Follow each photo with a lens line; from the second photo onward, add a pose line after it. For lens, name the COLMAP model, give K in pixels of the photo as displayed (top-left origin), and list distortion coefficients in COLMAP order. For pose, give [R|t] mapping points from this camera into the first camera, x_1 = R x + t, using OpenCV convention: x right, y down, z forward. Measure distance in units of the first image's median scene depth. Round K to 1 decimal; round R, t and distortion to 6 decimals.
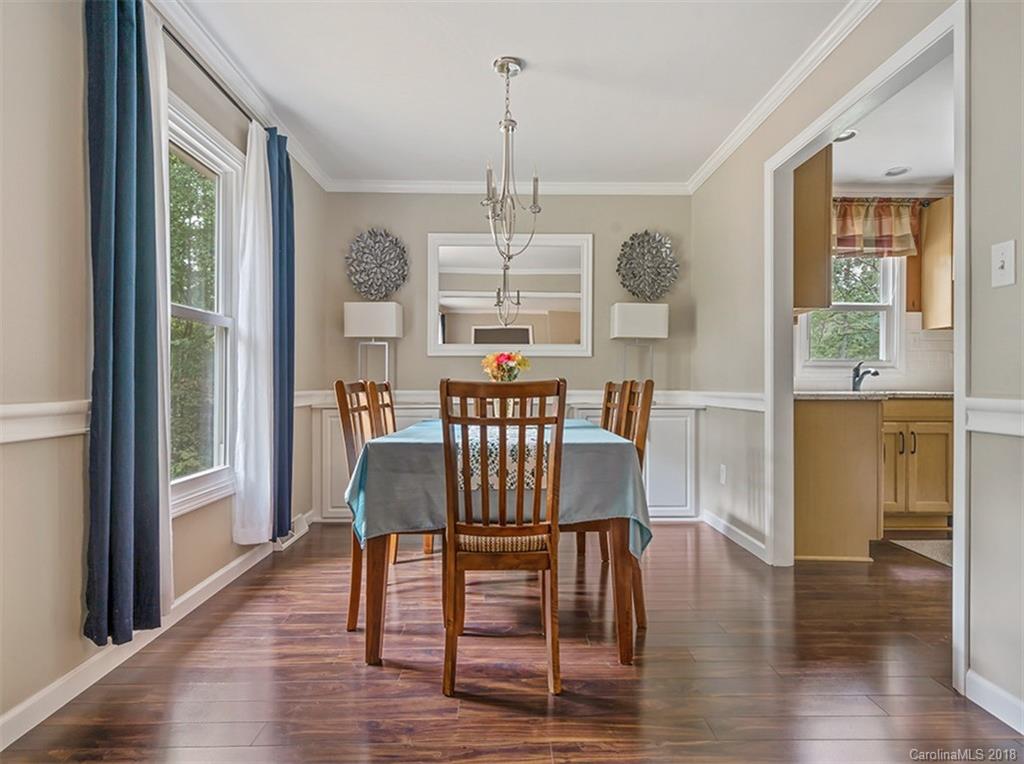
lens RADIAL K [[525.4, 0, 516.6], [0, 525.4, 382.8], [0, 0, 1]] dist [0.003847, 0.000677]
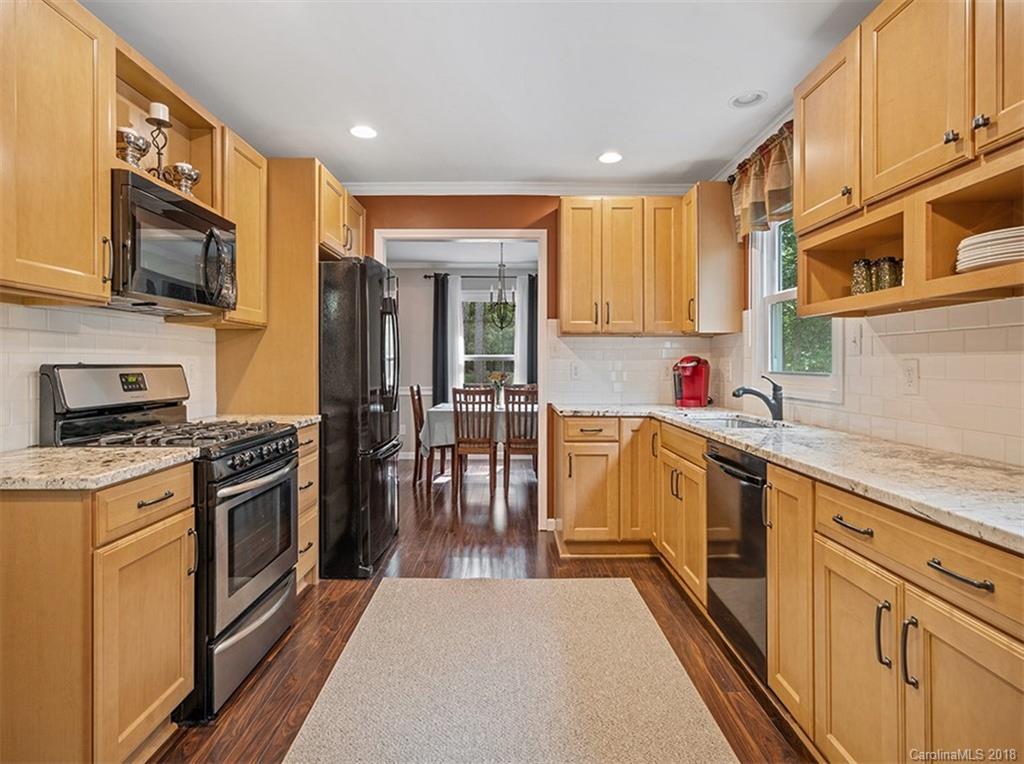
lens RADIAL K [[525.4, 0, 505.4], [0, 525.4, 366.5], [0, 0, 1]] dist [0.003847, 0.000677]
pose [[-0.028229, -0.000824, -0.999601, 1.335038], [0.005418, 0.999985, -0.000978, -0.052984], [0.999587, -0.005444, -0.028224, 0.665657]]
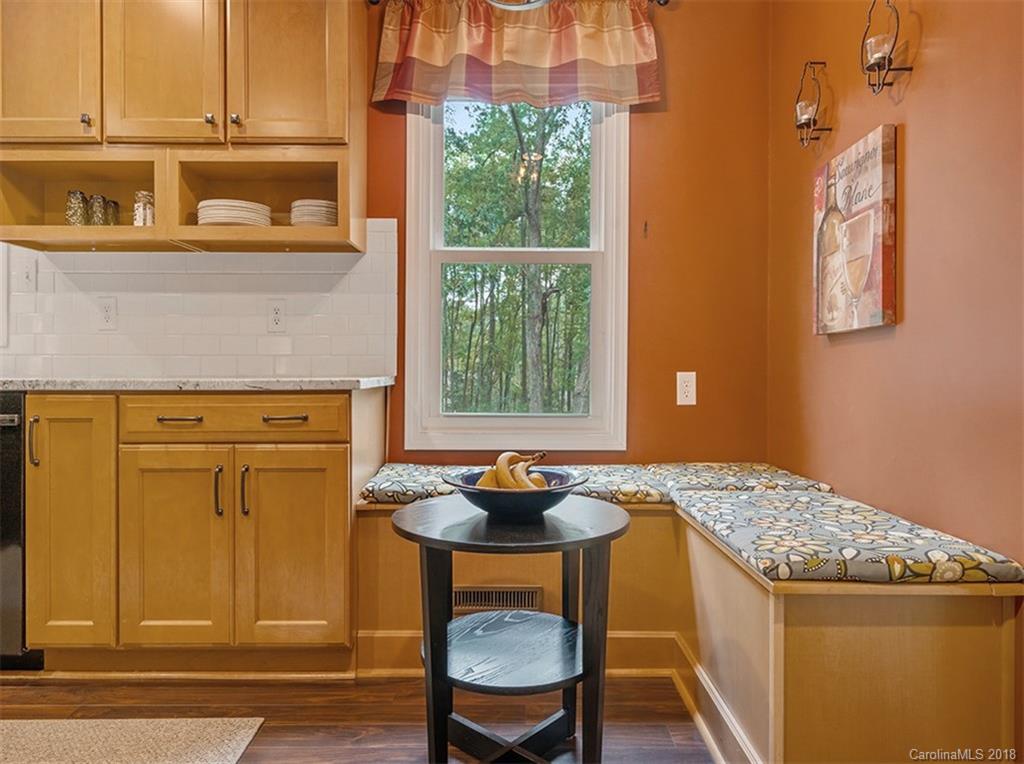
lens RADIAL K [[652.3, 0, 509.5], [0, 652.3, 374.2], [0, 0, 1]] dist [-0.000061, 0.001868]
pose [[0.999686, -0.002140, -0.024966, 1.253867], [0.002466, 0.999912, 0.013040, 0.009229], [0.024936, -0.013098, 0.999603, 0.395819]]
